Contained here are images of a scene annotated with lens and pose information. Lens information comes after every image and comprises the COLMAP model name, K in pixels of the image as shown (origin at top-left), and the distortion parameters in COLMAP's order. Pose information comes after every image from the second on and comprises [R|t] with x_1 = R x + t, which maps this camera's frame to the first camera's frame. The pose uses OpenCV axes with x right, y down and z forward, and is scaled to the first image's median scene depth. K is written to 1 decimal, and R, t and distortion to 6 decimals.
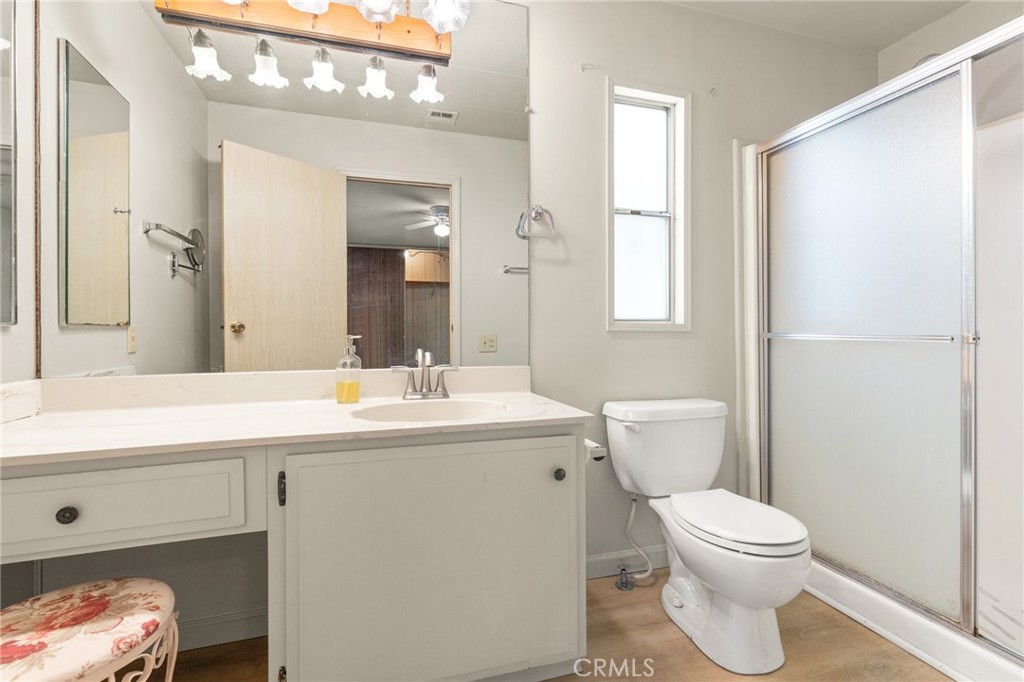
lens RADIAL K [[460.8, 0, 510.8], [0, 460.8, 334.2], [0, 0, 1]] dist [0.011707, 0.000264]
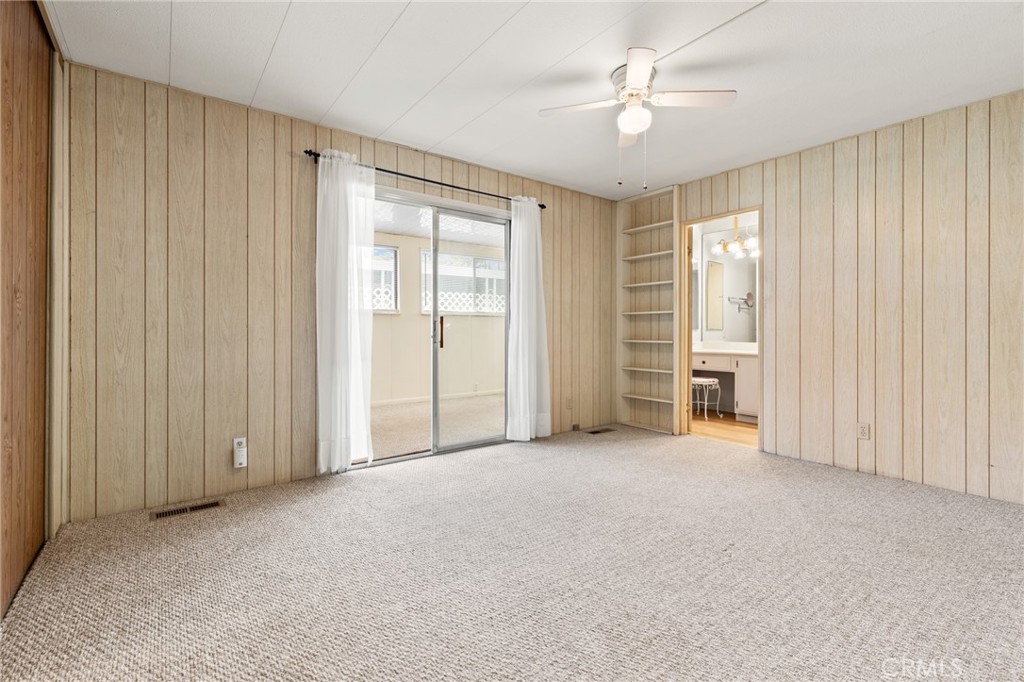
lens RADIAL K [[460.8, 0, 509.6], [0, 460.8, 335.4], [0, 0, 1]] dist [0.011707, 0.000264]
pose [[0.336088, 0.008559, -0.941792, 2.831242], [-0.004417, 0.999962, 0.007511, 0.013377], [0.941820, 0.001635, 0.336113, -2.487094]]
